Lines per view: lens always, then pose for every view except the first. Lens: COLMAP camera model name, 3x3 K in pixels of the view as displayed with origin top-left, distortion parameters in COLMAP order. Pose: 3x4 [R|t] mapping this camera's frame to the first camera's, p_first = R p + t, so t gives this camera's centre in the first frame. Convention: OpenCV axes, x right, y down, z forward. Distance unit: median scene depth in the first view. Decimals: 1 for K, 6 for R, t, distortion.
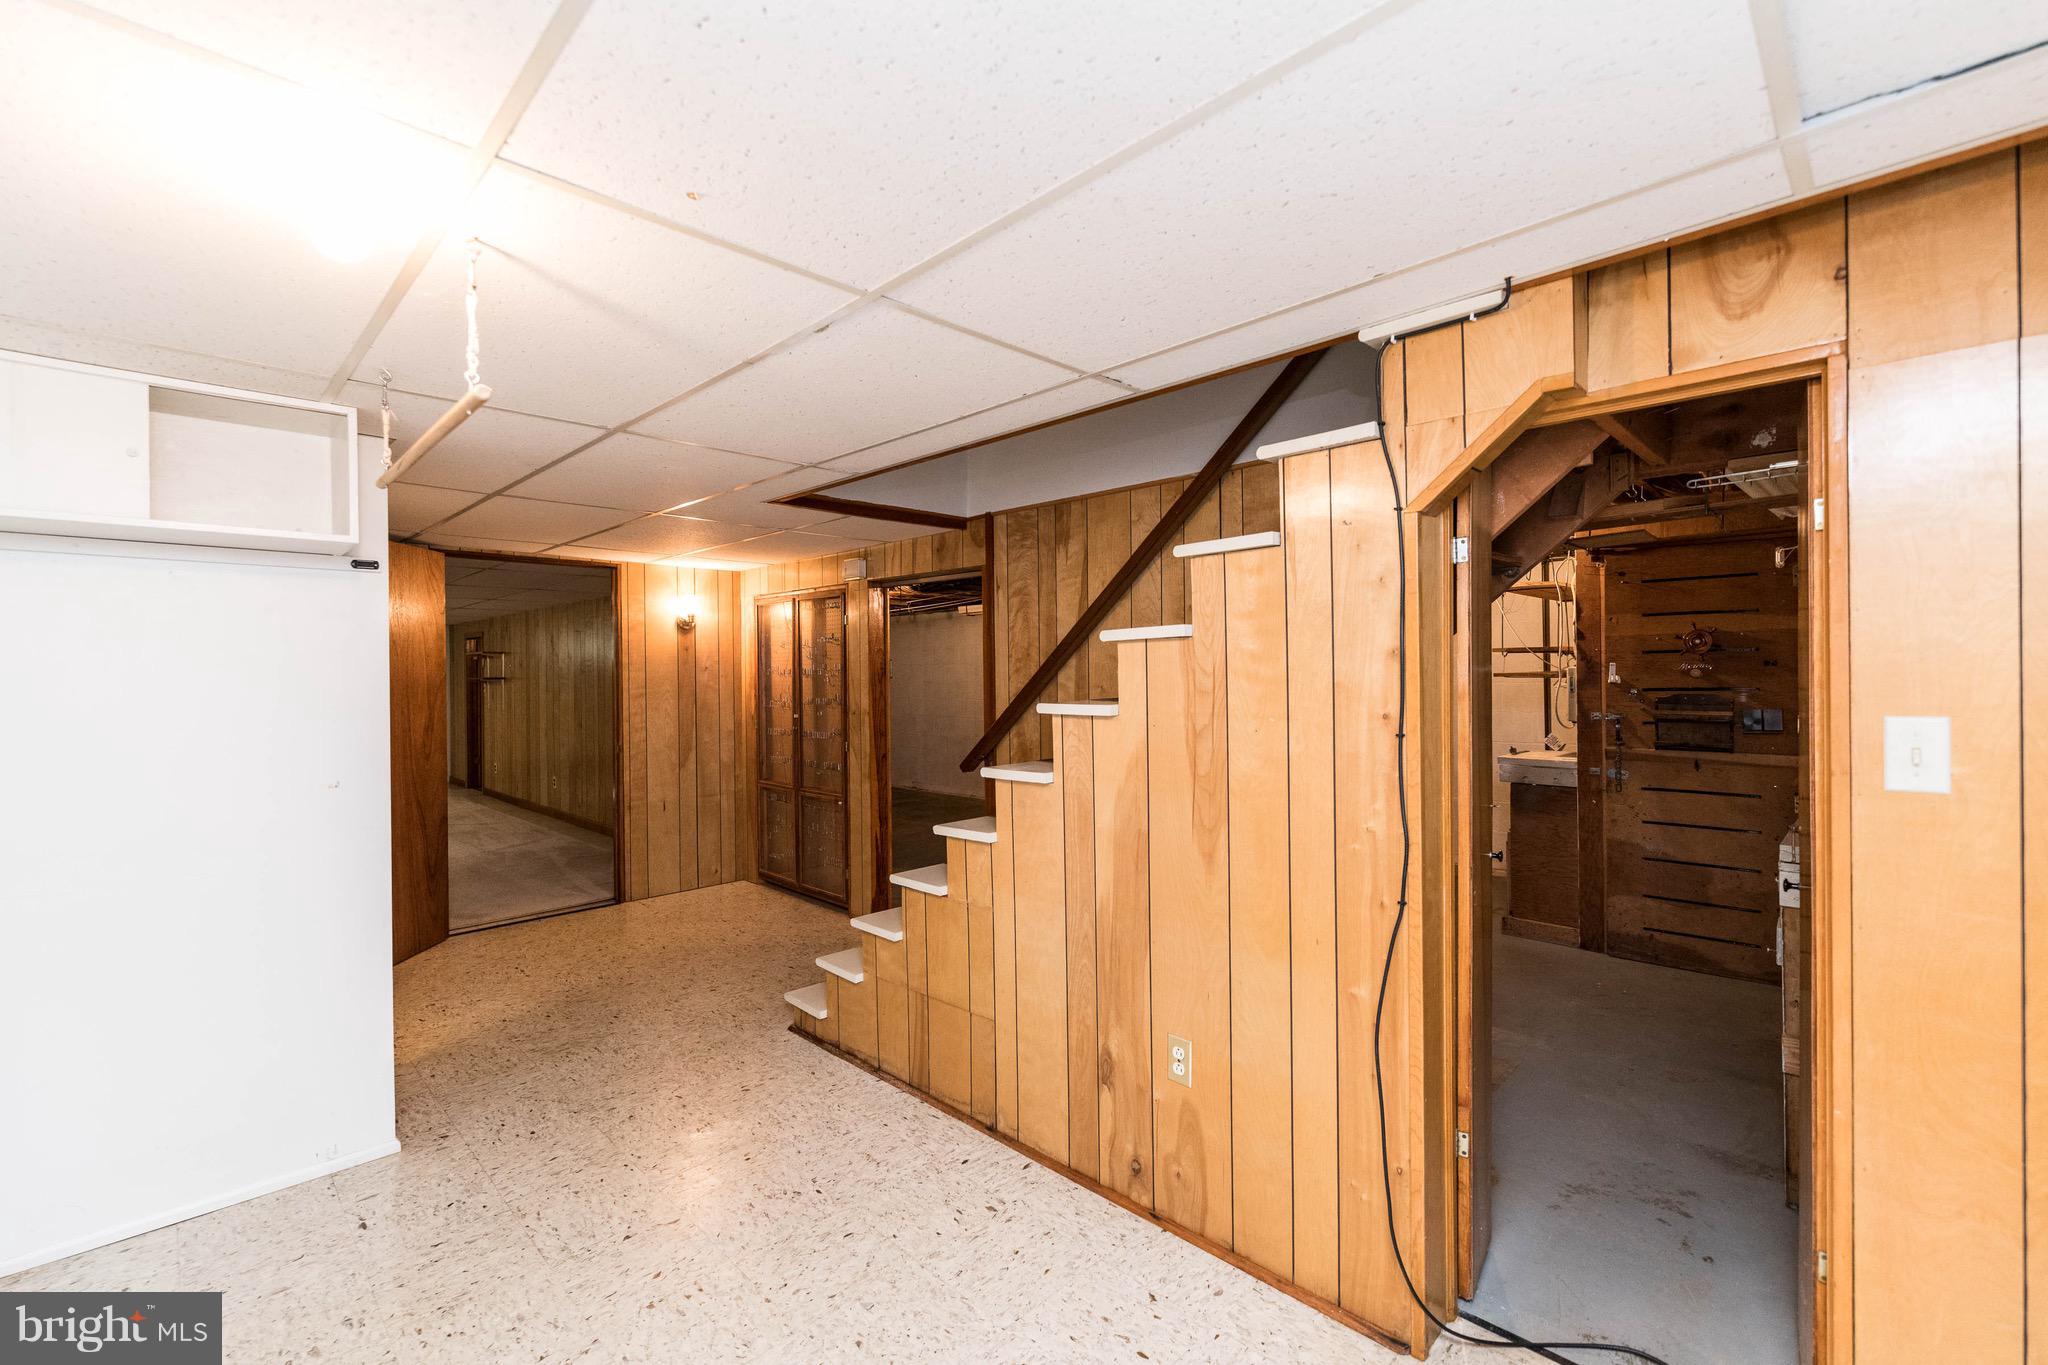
lens RADIAL K [[861.0, 0, 1024.0], [0, 861.0, 682.5], [0, 0, 1]] dist [-0.000344, 0.000024]
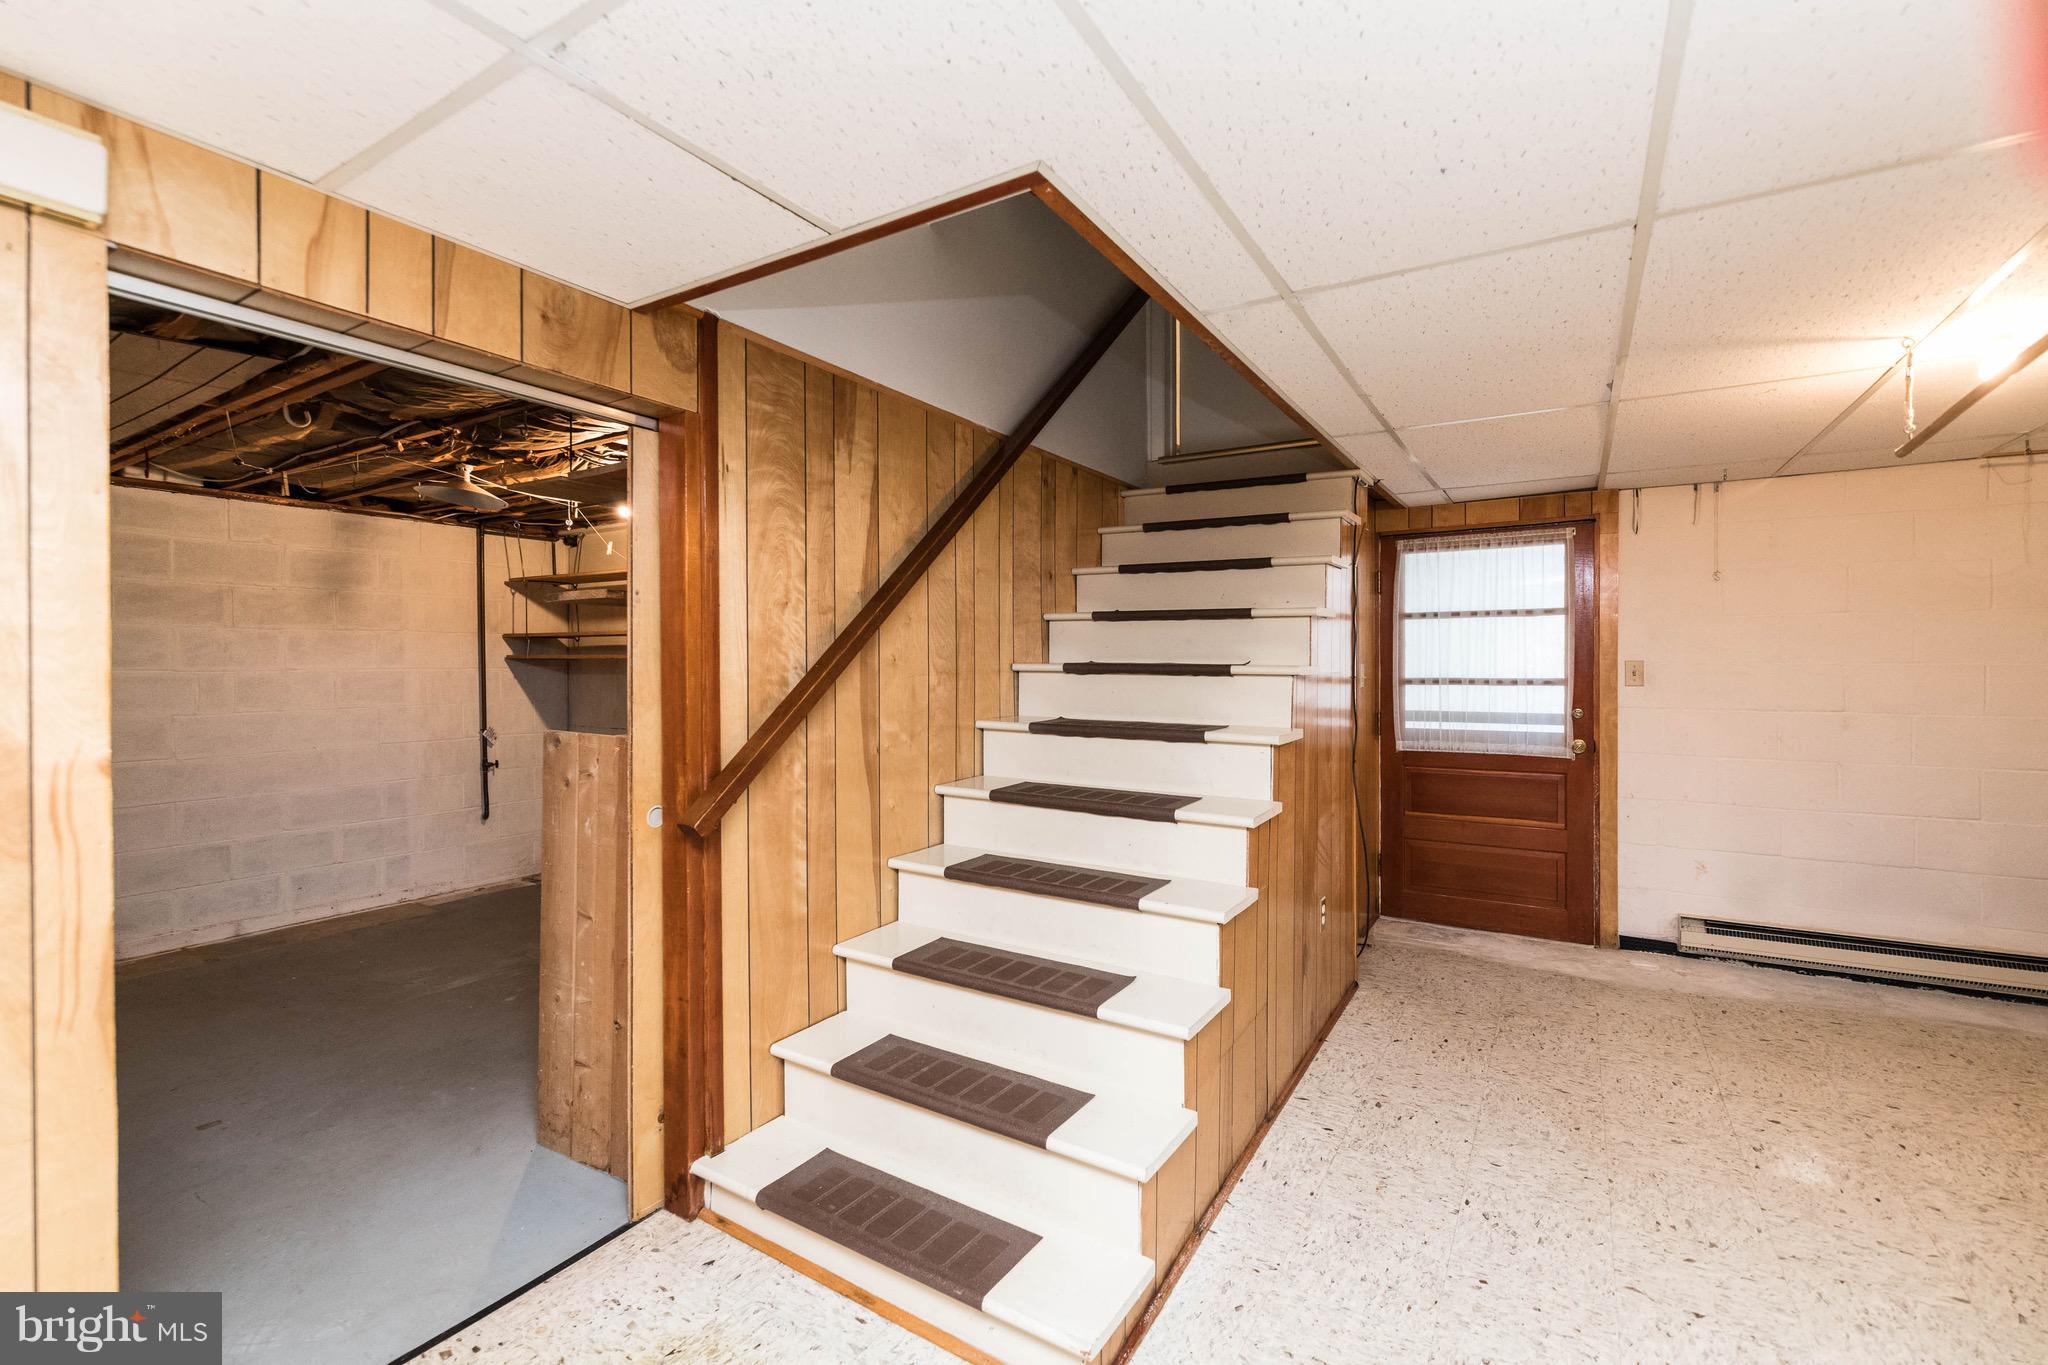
lens RADIAL K [[878.1, 0, 1030.2], [0, 878.1, 674.5], [0, 0, 1]] dist [0.000361, -0.000188]
pose [[-0.230561, -0.004307, 0.973048, -1.059175], [0.010958, 0.999915, 0.007023, 0.022903], [-0.972996, 0.012282, -0.230494, 1.699495]]
